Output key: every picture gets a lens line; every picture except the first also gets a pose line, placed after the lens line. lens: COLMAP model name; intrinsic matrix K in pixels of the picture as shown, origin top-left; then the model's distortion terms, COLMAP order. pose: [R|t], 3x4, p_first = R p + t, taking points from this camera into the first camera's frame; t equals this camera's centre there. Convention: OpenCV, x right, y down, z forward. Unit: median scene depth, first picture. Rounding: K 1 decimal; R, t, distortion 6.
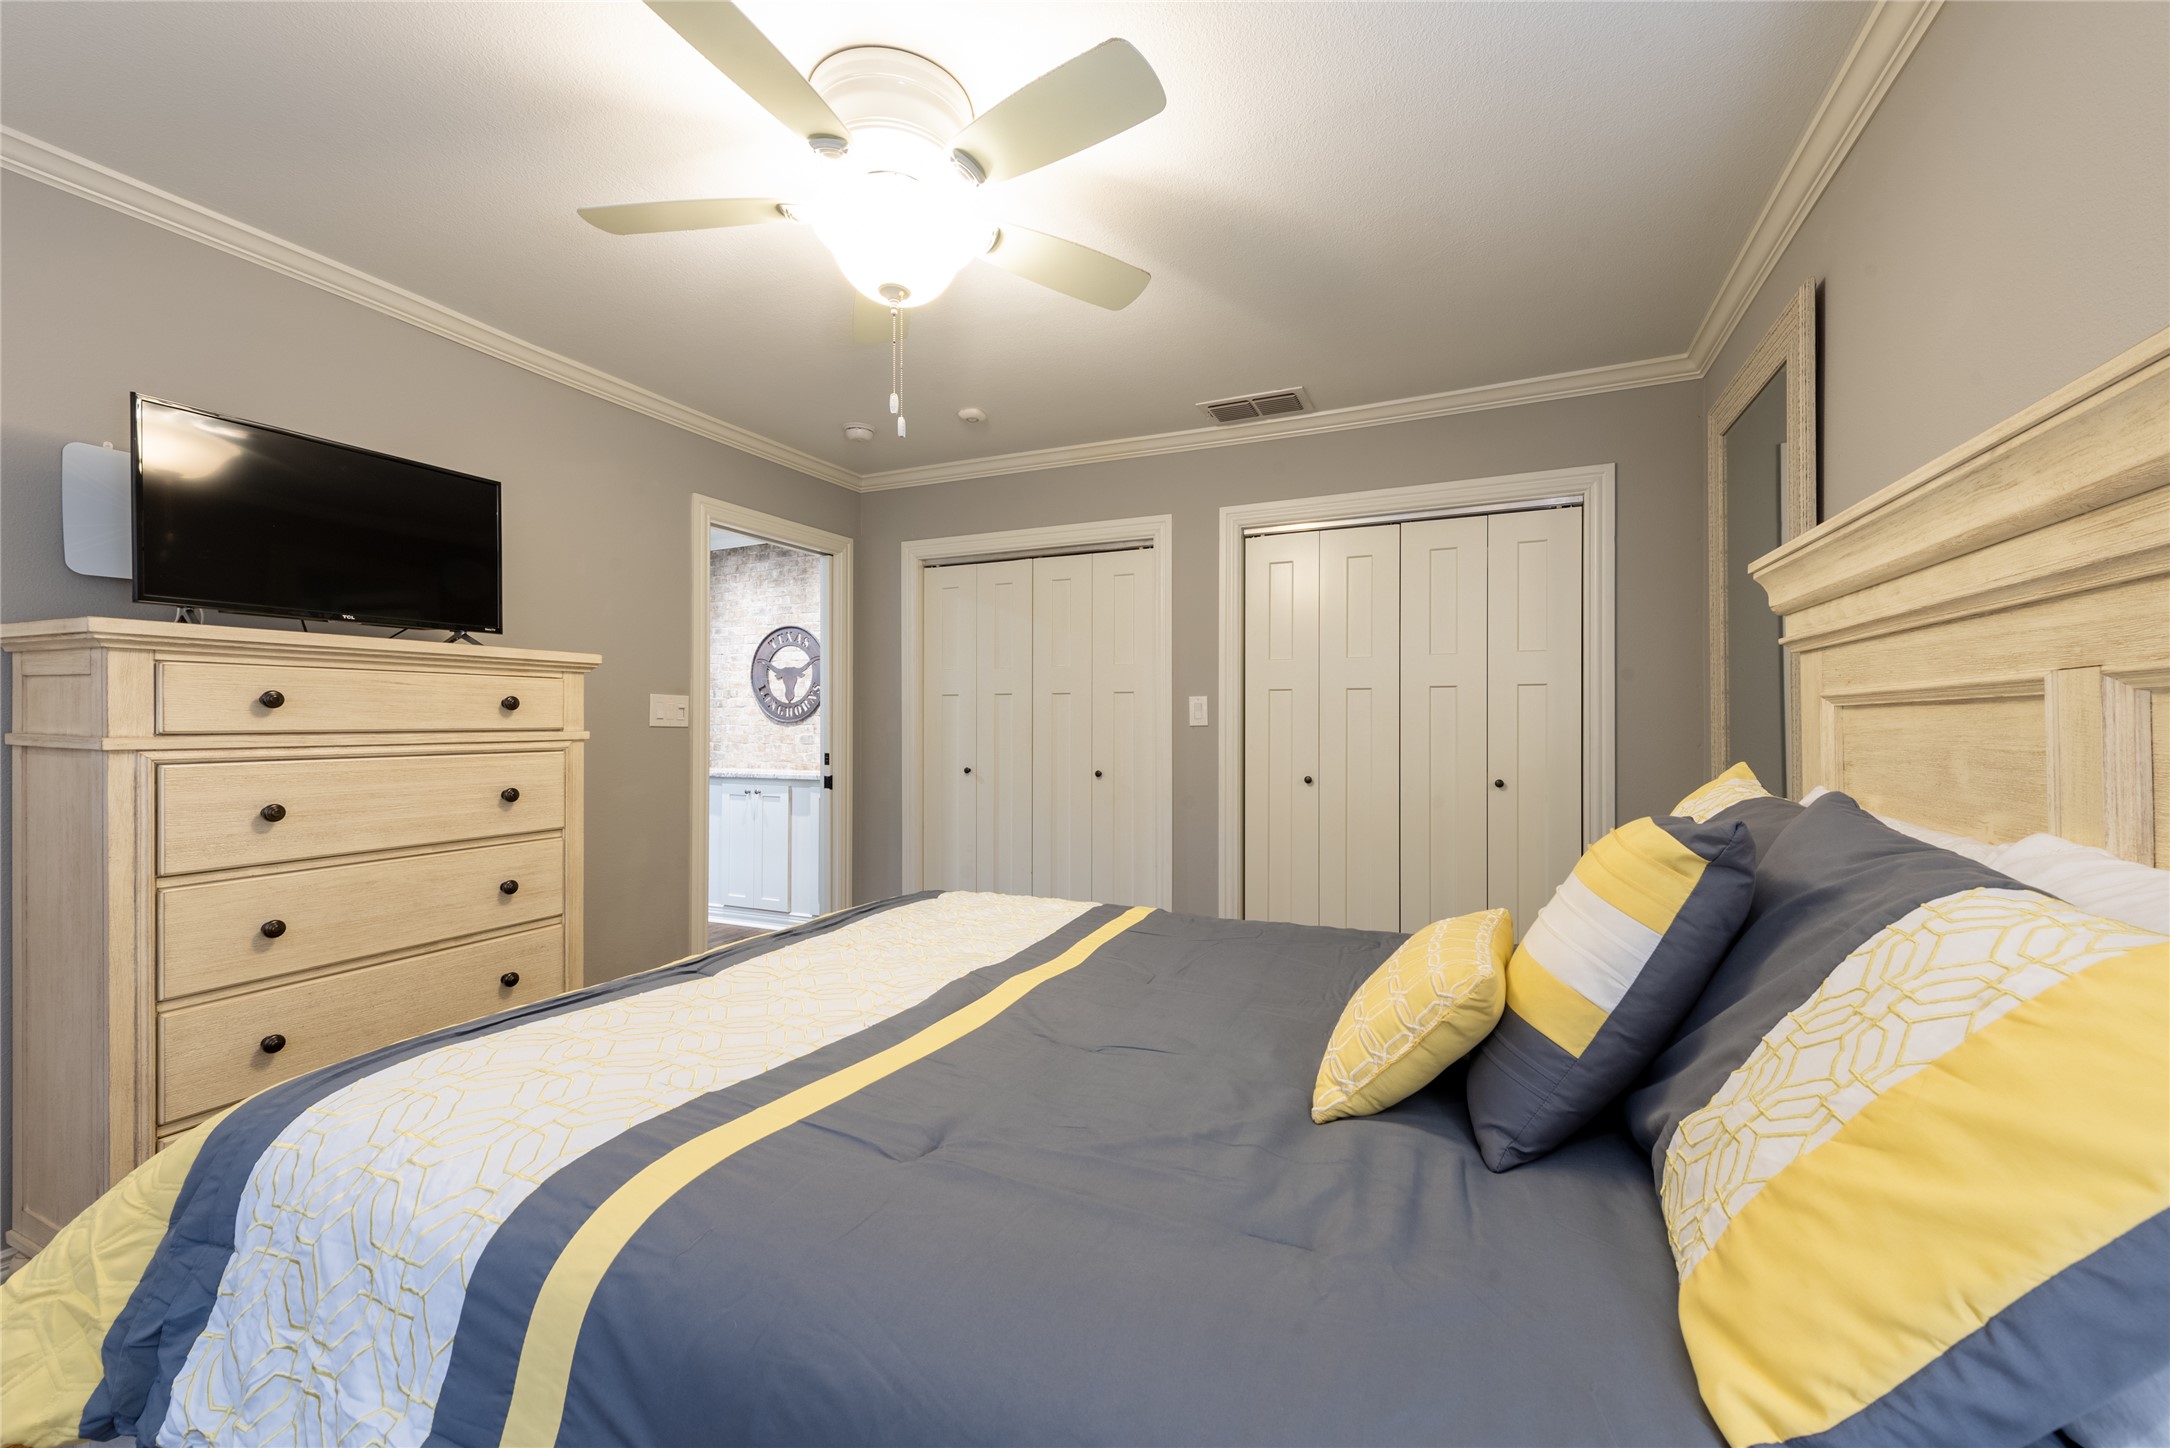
lens RADIAL K [[862.9, 0, 1078.0], [0, 862.9, 721.5], [0, 0, 1]] dist [0.015600, -0.000511]
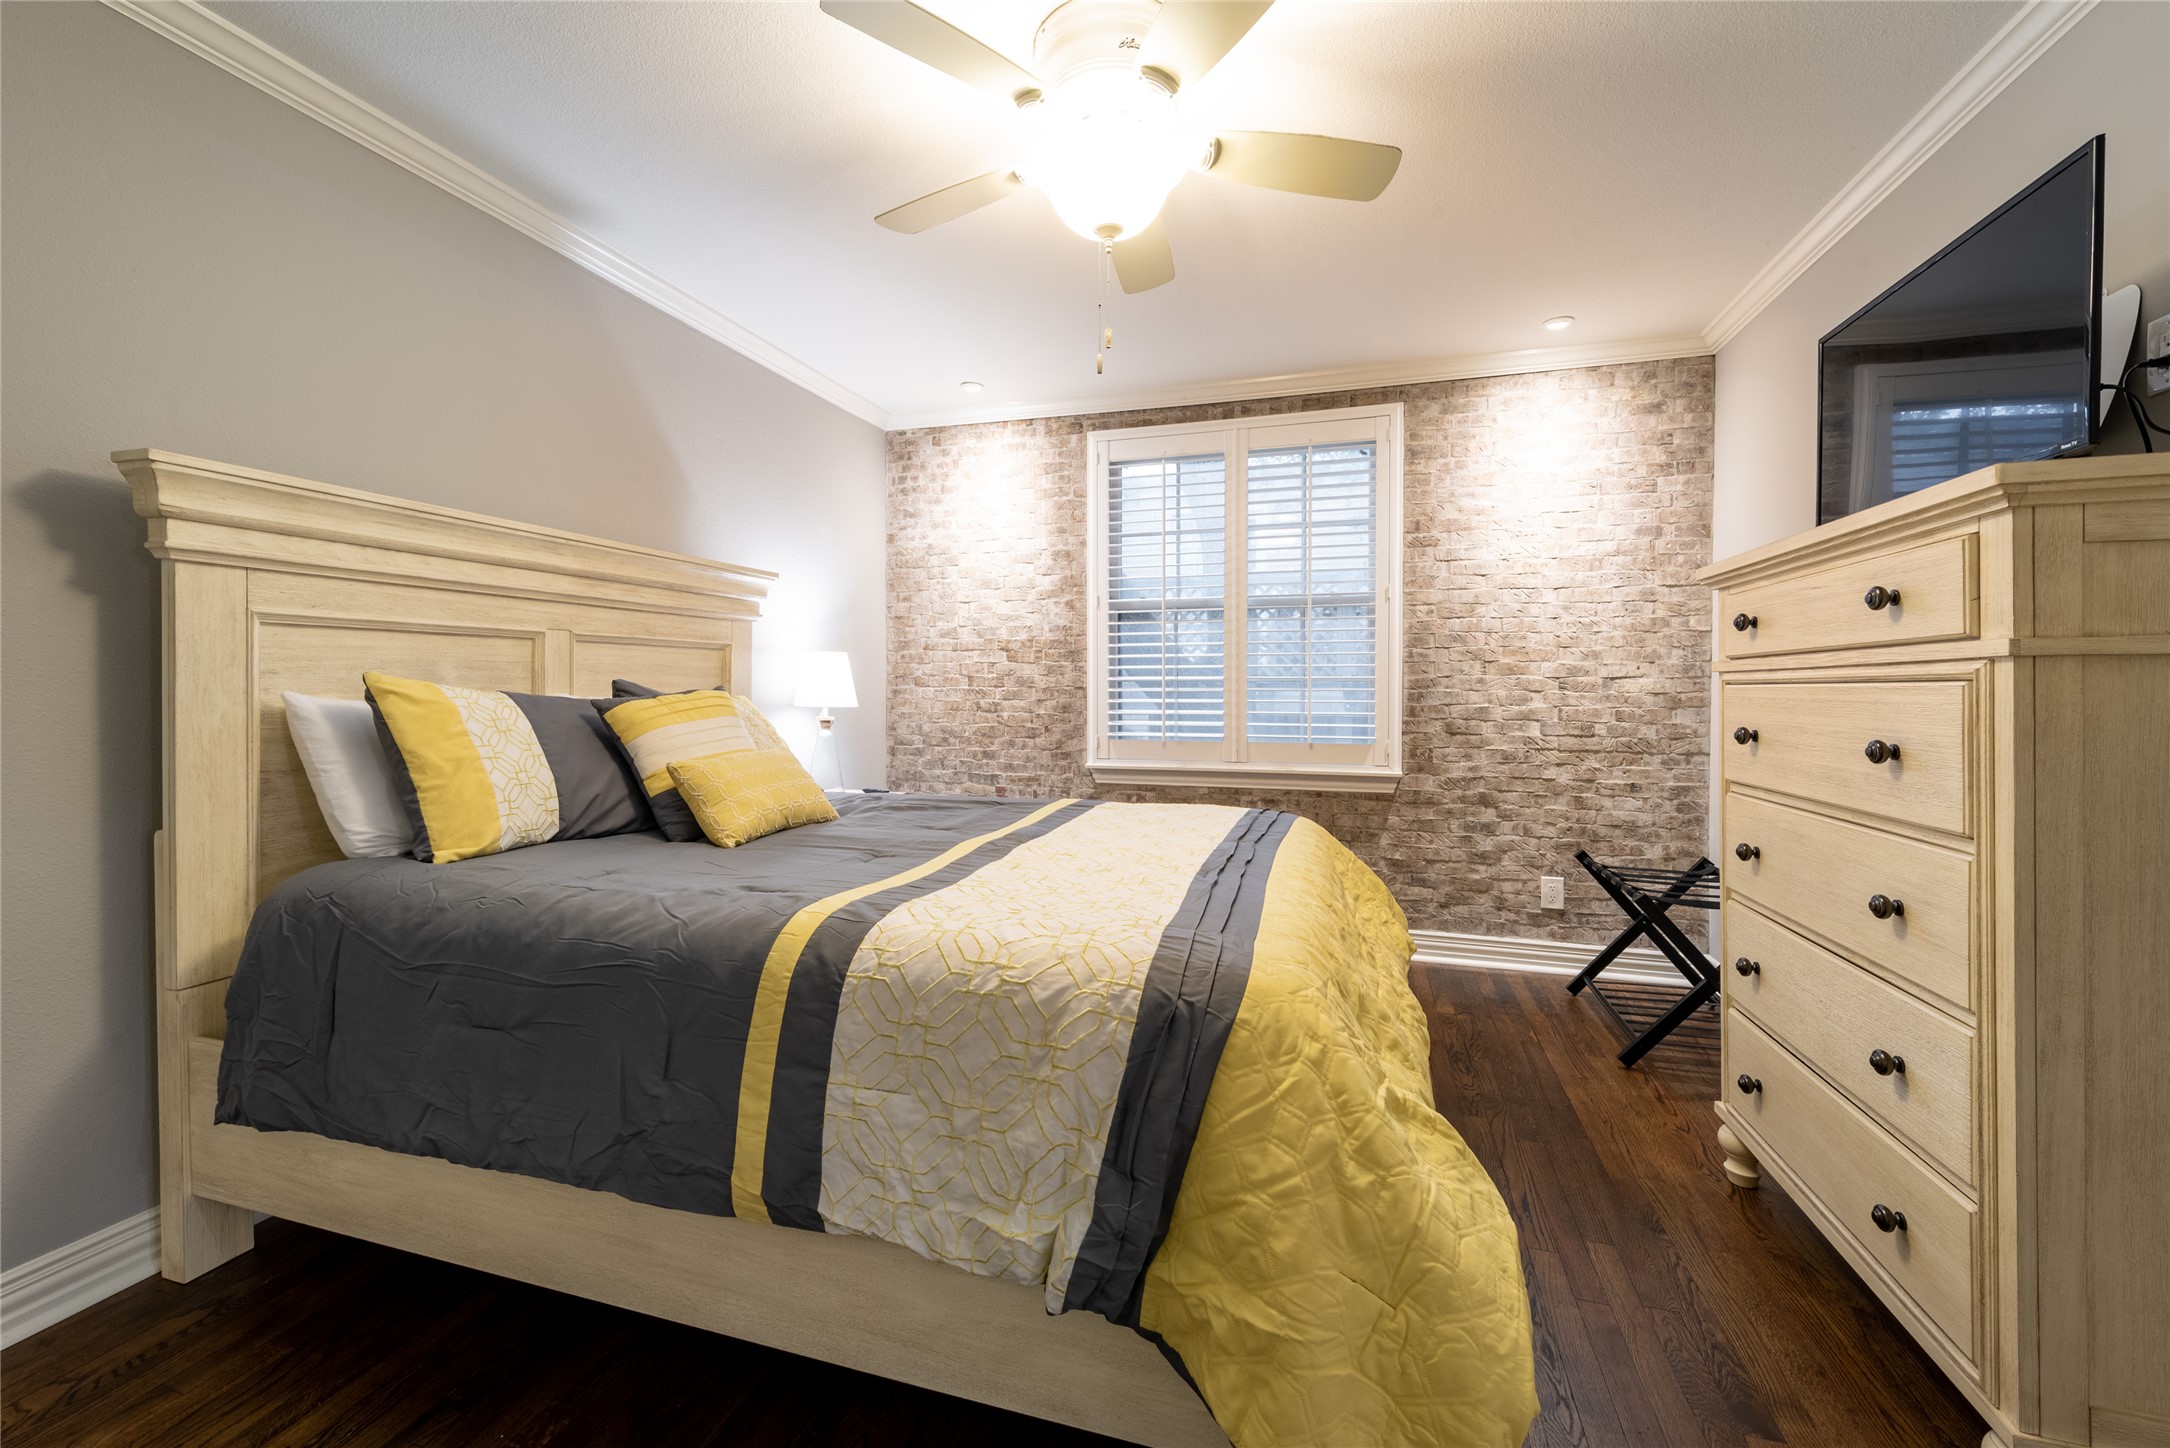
lens RADIAL K [[862.9, 0, 1092.5], [0, 862.9, 709.6], [0, 0, 1]] dist [0.015600, -0.000511]
pose [[-0.989586, -0.001176, -0.143940, -0.030558], [-0.004370, 0.999751, 0.021874, 0.042481], [0.143879, 0.022275, -0.989345, 1.423365]]
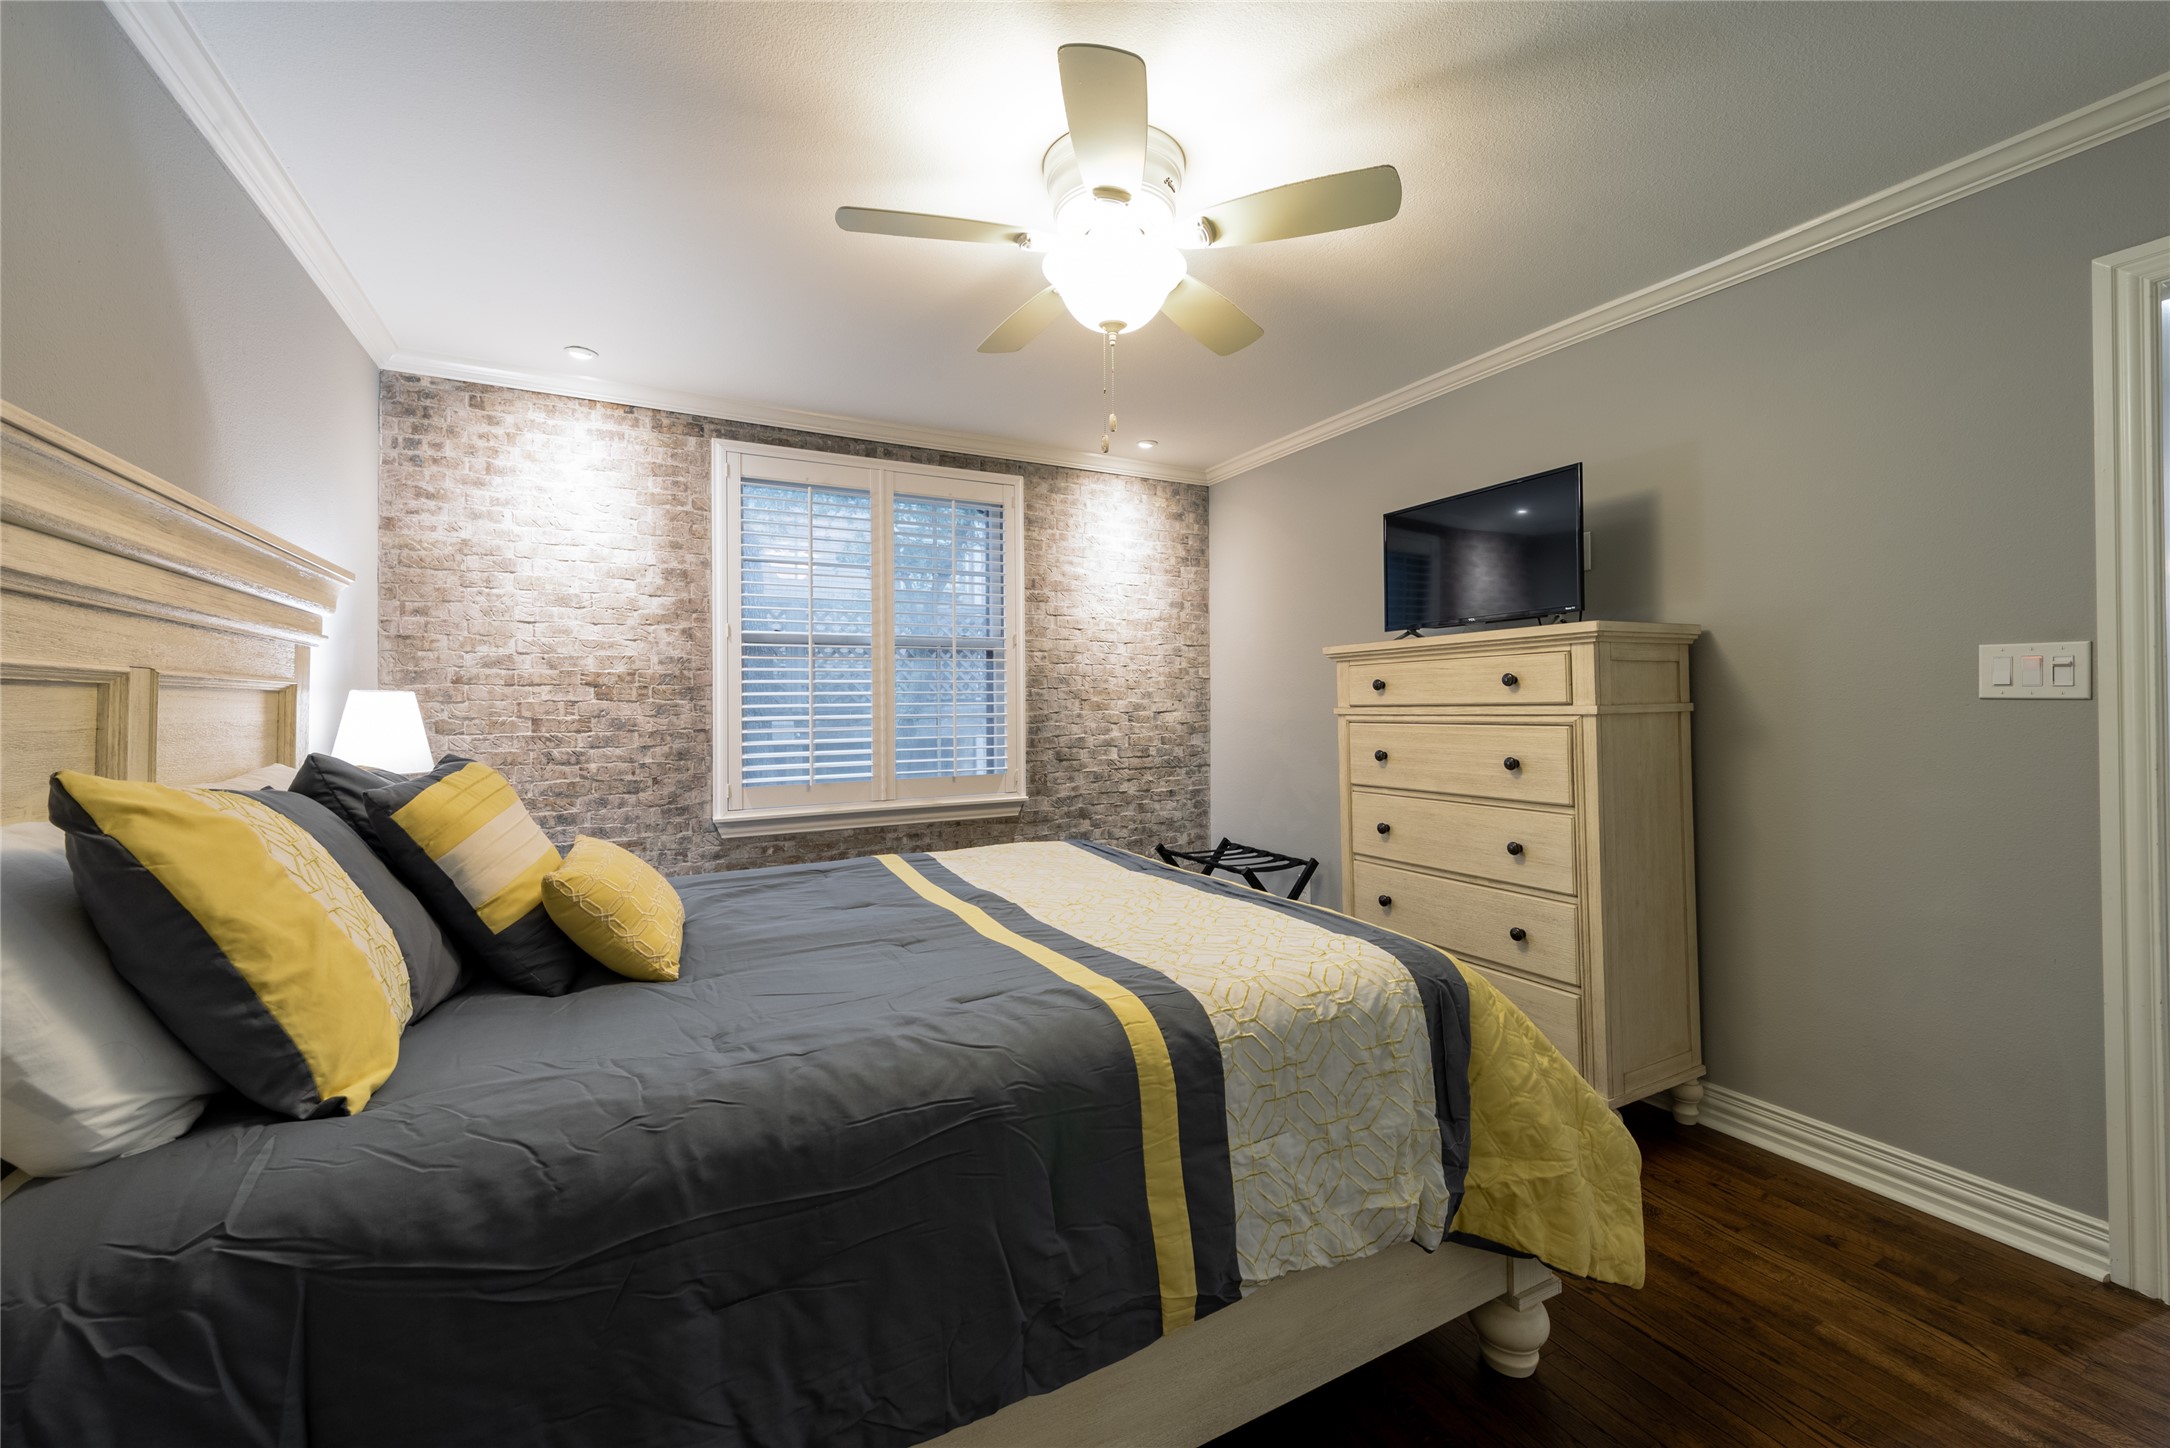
lens RADIAL K [[862.9, 0, 1083.7], [0, 862.9, 705.6], [0, 0, 1]] dist [0.015600, -0.000511]
pose [[-0.600357, 0.005001, -0.799716, 0.507025], [0.011323, 0.999933, -0.002247, 0.007672], [0.799652, -0.010404, -0.600374, 1.150722]]
